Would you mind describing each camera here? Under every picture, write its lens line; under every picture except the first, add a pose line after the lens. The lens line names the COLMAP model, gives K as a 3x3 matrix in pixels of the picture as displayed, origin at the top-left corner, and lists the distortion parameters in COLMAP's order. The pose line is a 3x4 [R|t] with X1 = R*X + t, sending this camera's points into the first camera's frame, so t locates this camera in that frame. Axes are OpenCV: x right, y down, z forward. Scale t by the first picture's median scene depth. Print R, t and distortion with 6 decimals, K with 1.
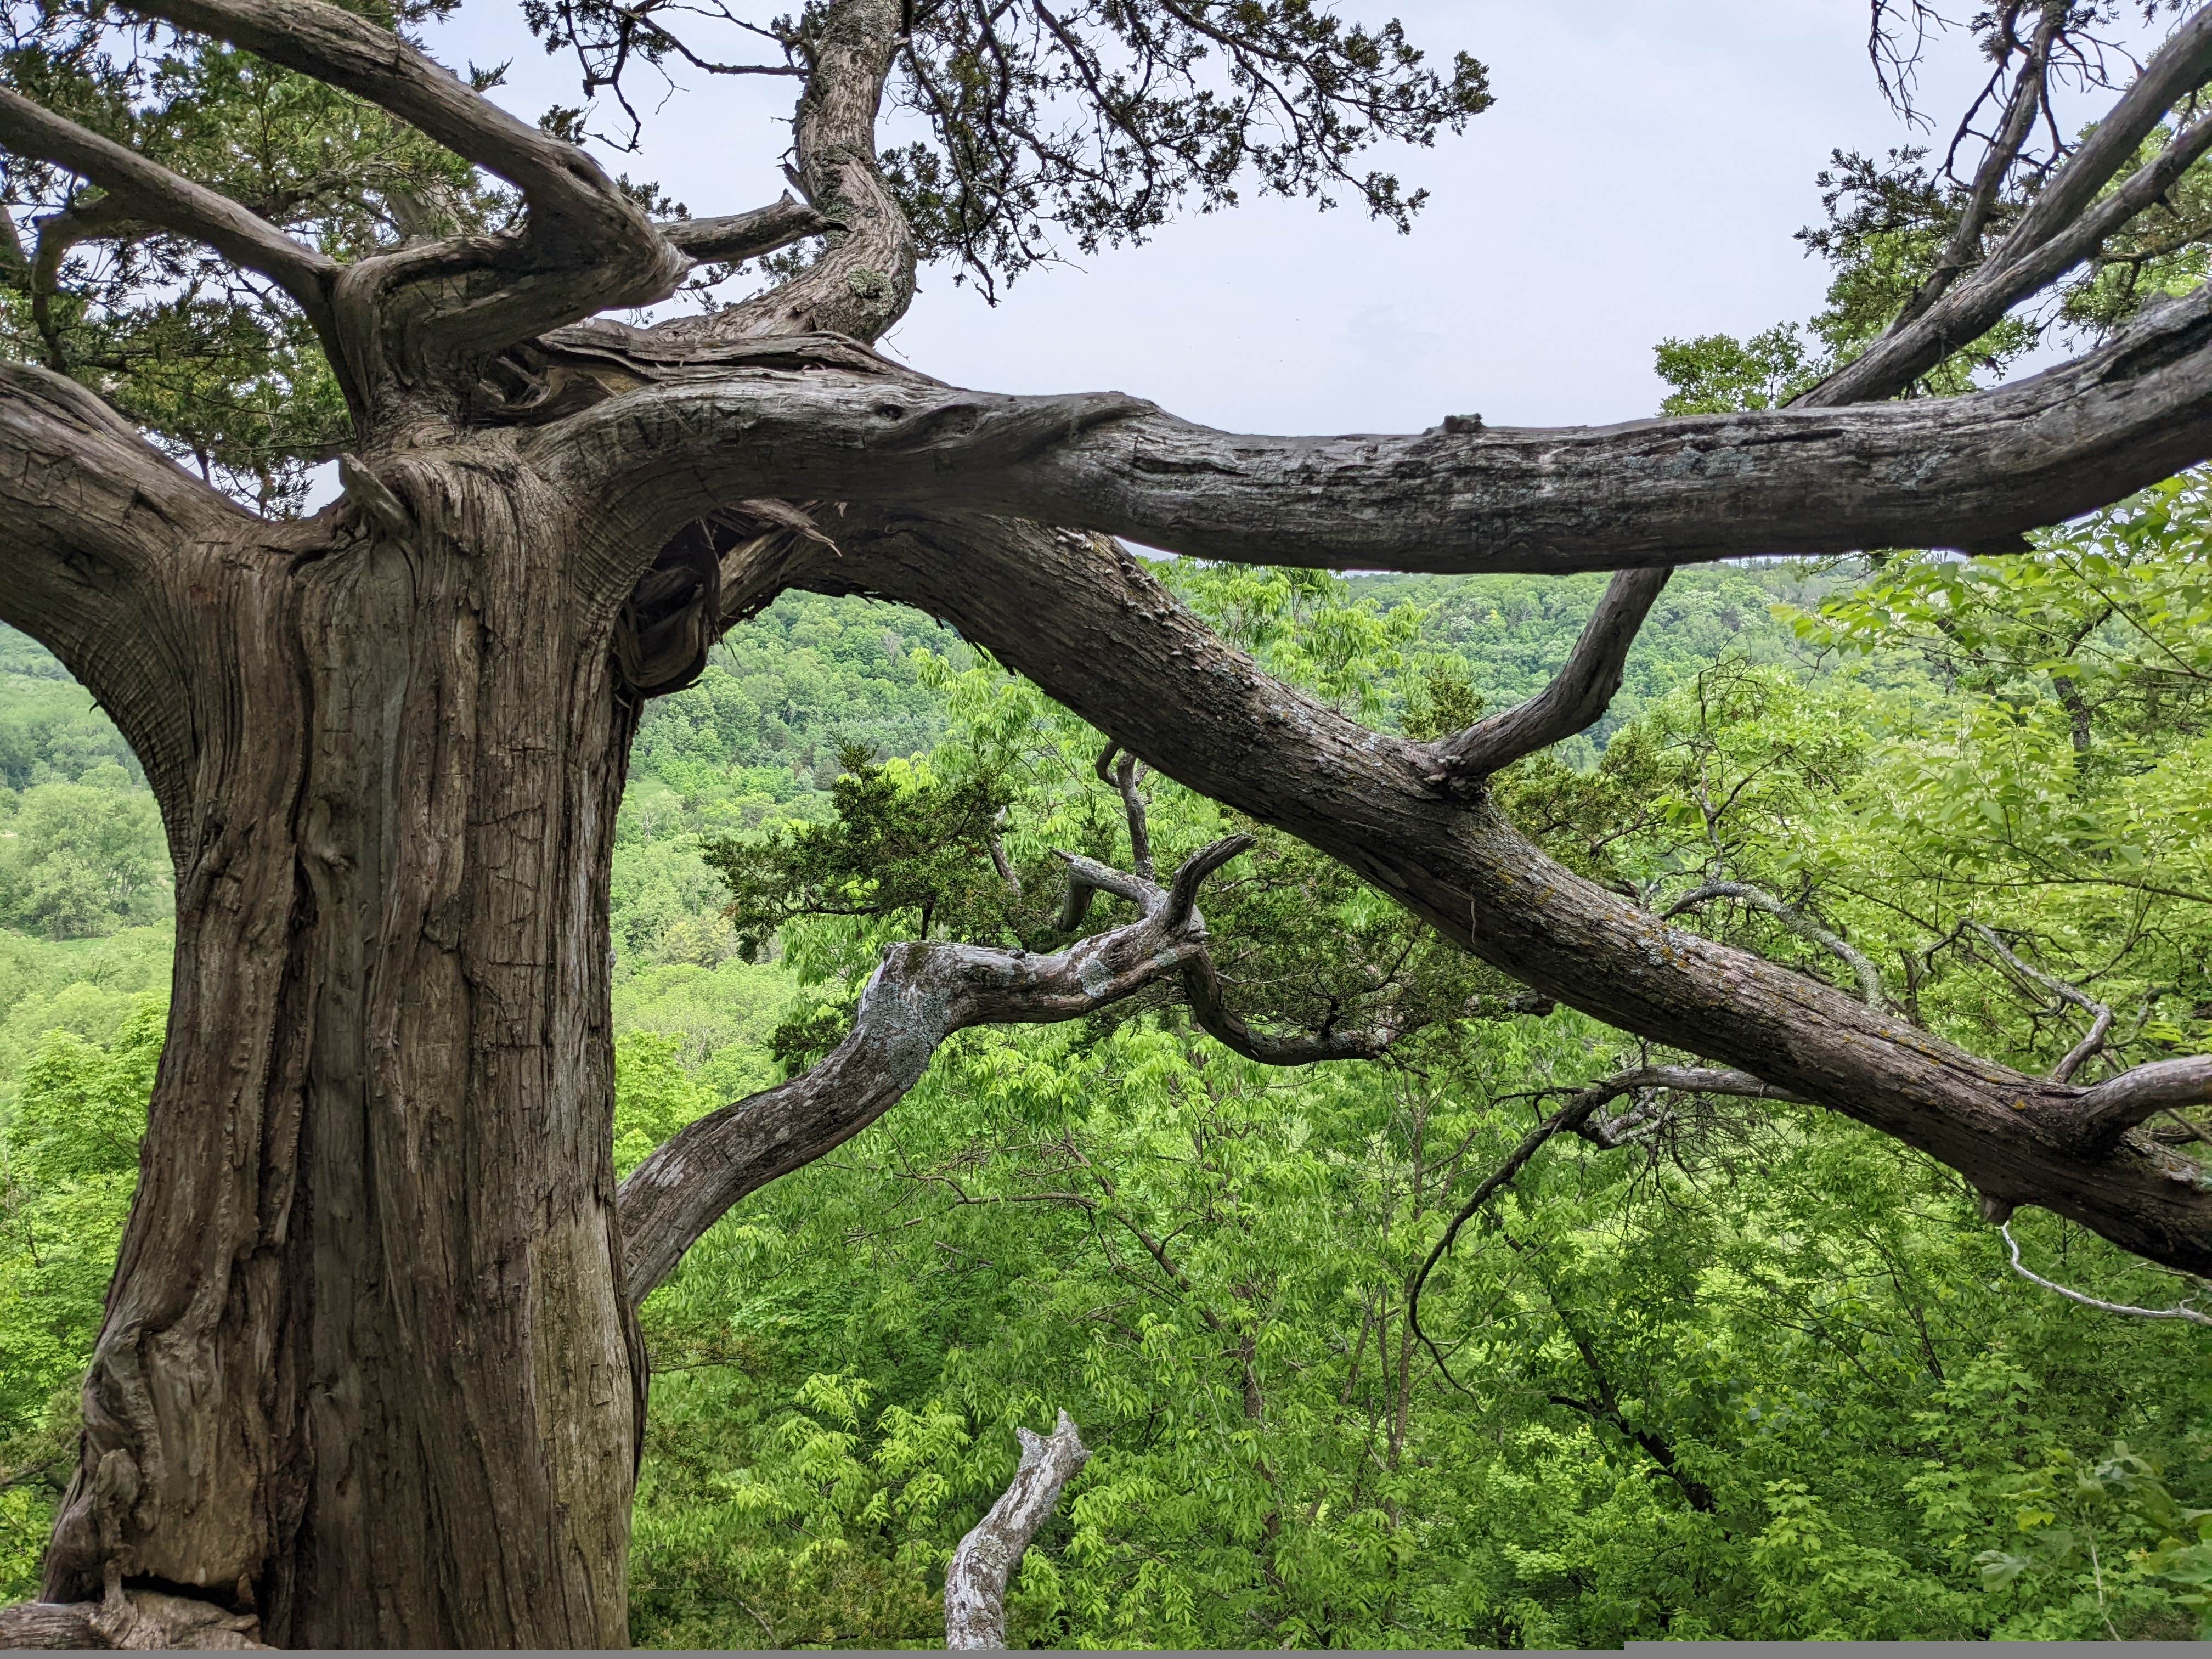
lens RADIAL K [[1812.6, 0, 1111.9], [0, 1812.6, 814.3], [0, 0, 1]] dist [-0.000643, -0.005860]
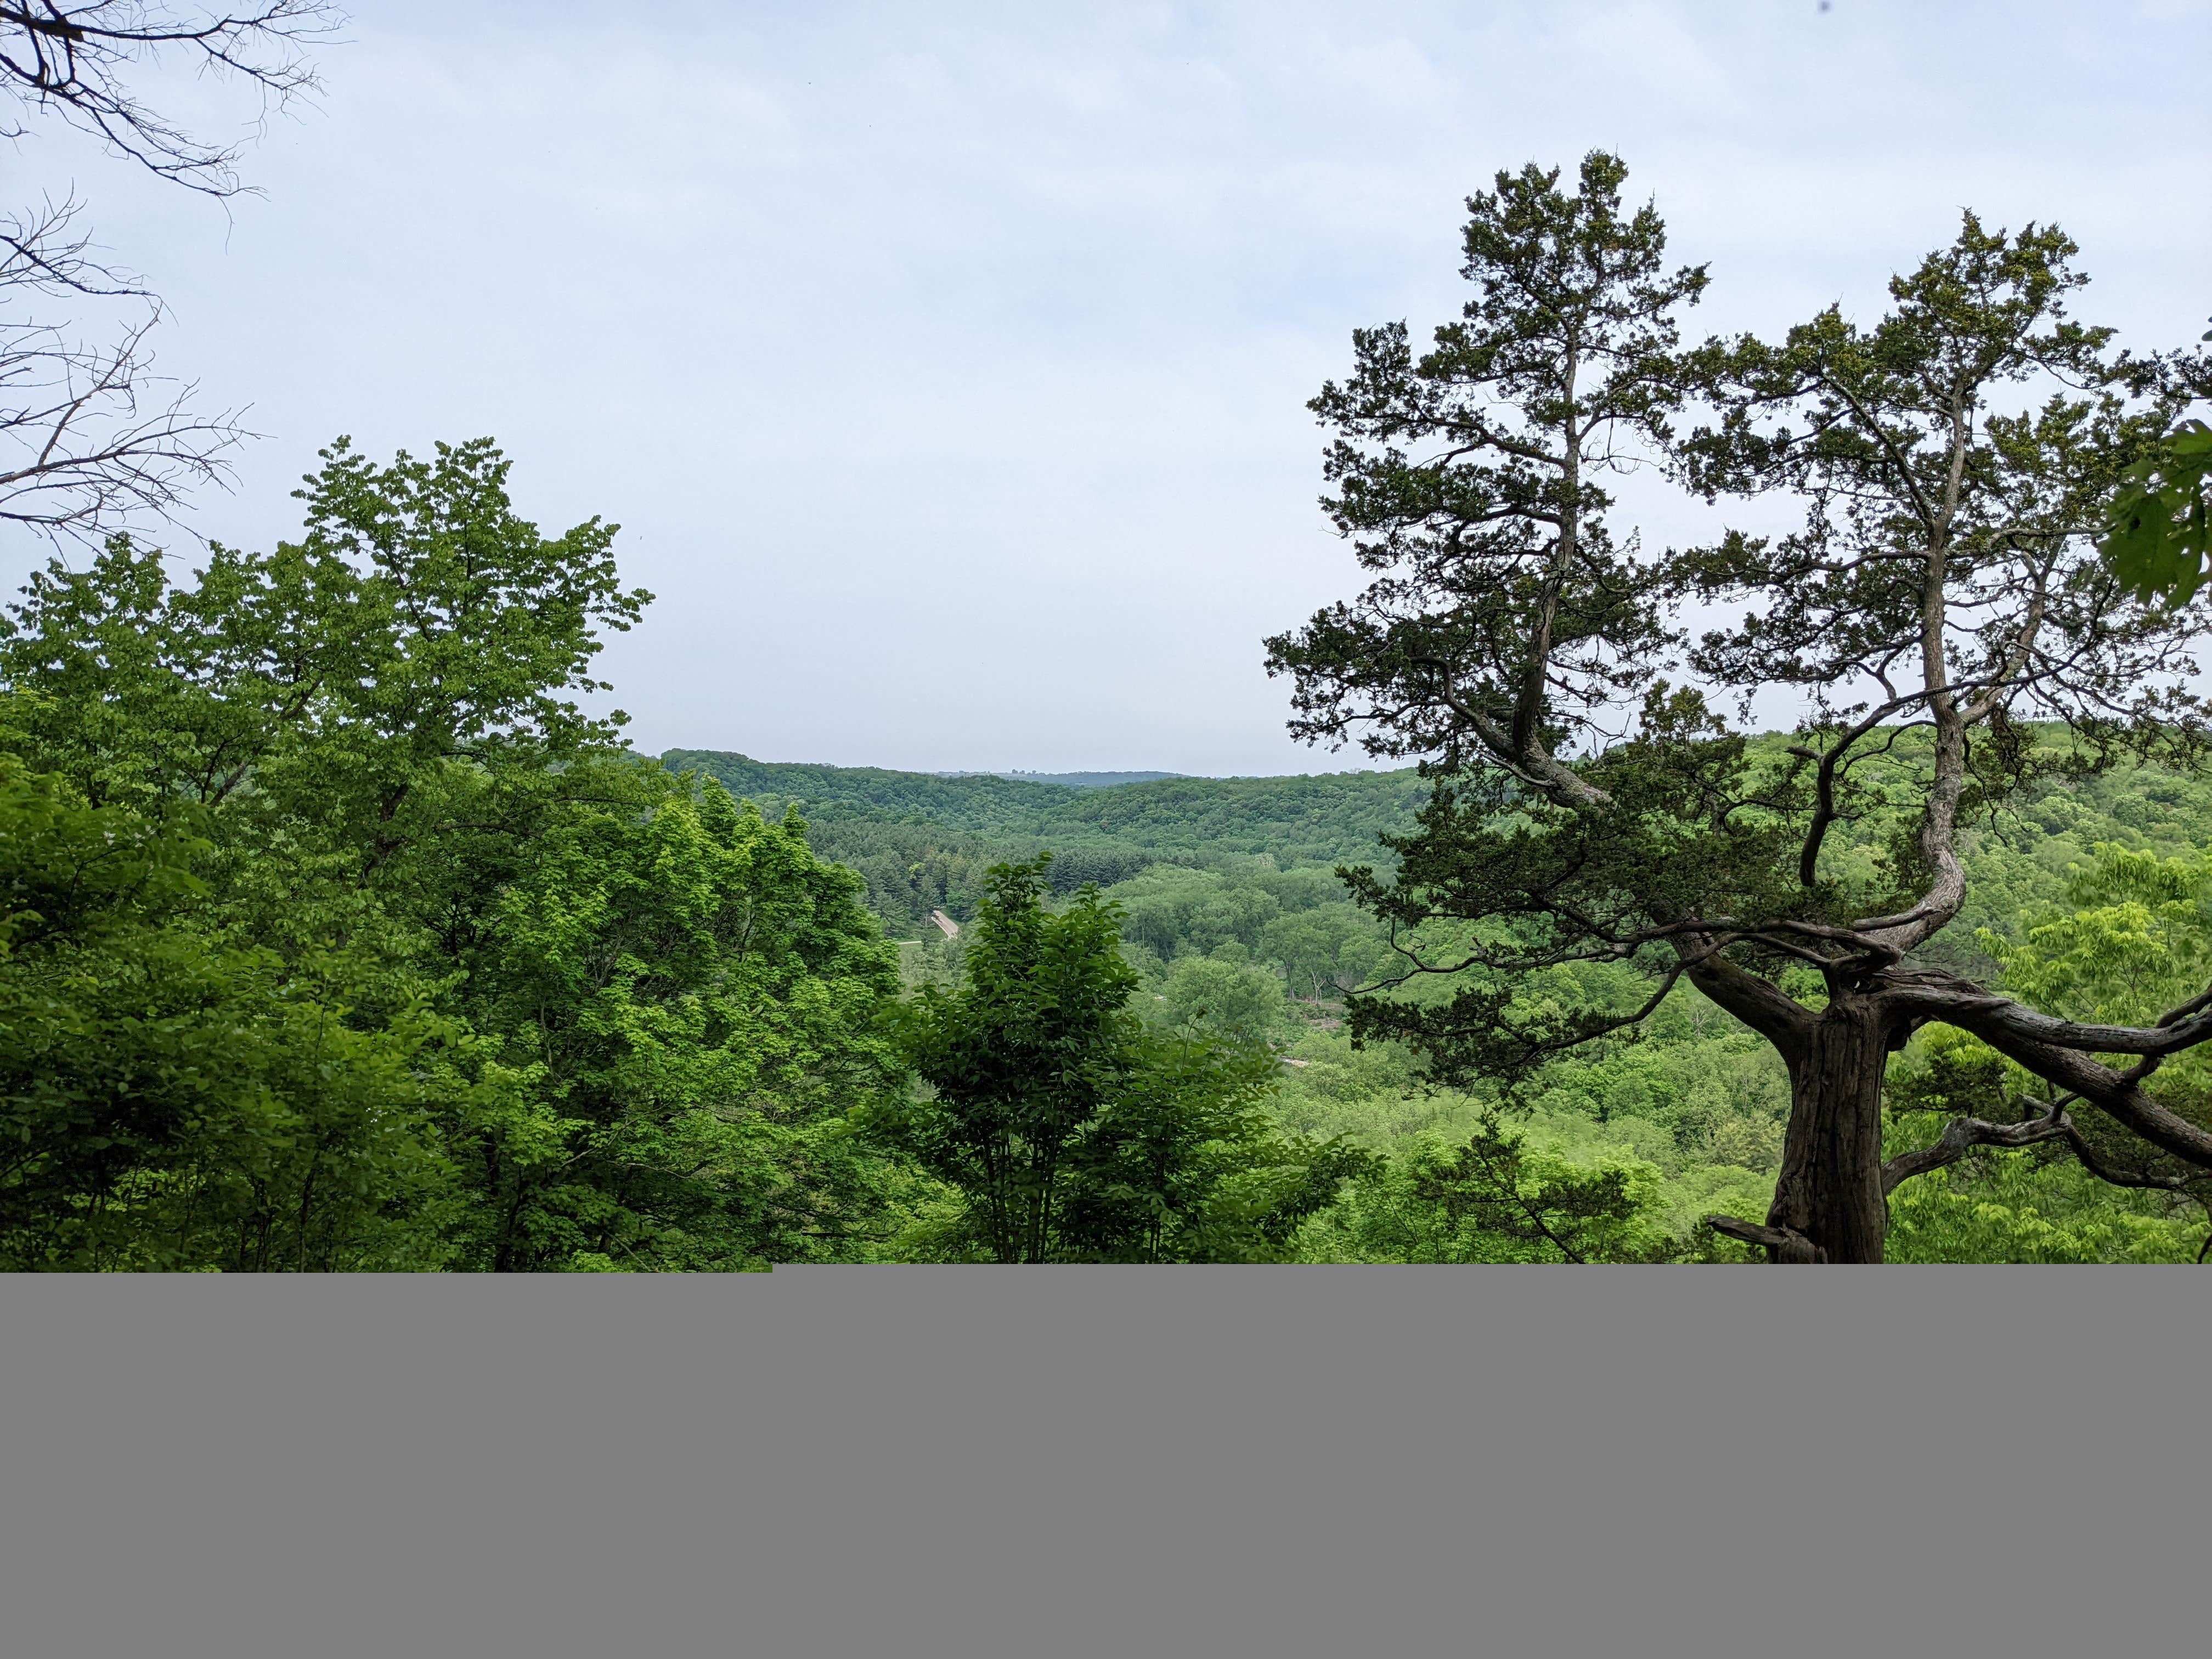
lens RADIAL K [[1812.6, 0, 1111.9], [0, 1812.6, 814.3], [0, 0, 1]] dist [-0.000643, -0.005860]
pose [[0.846151, 0.001485, -0.532941, 0.308033], [-0.057567, 0.994400, -0.088627, -0.088425], [0.529825, 0.105671, 0.841498, -2.395267]]
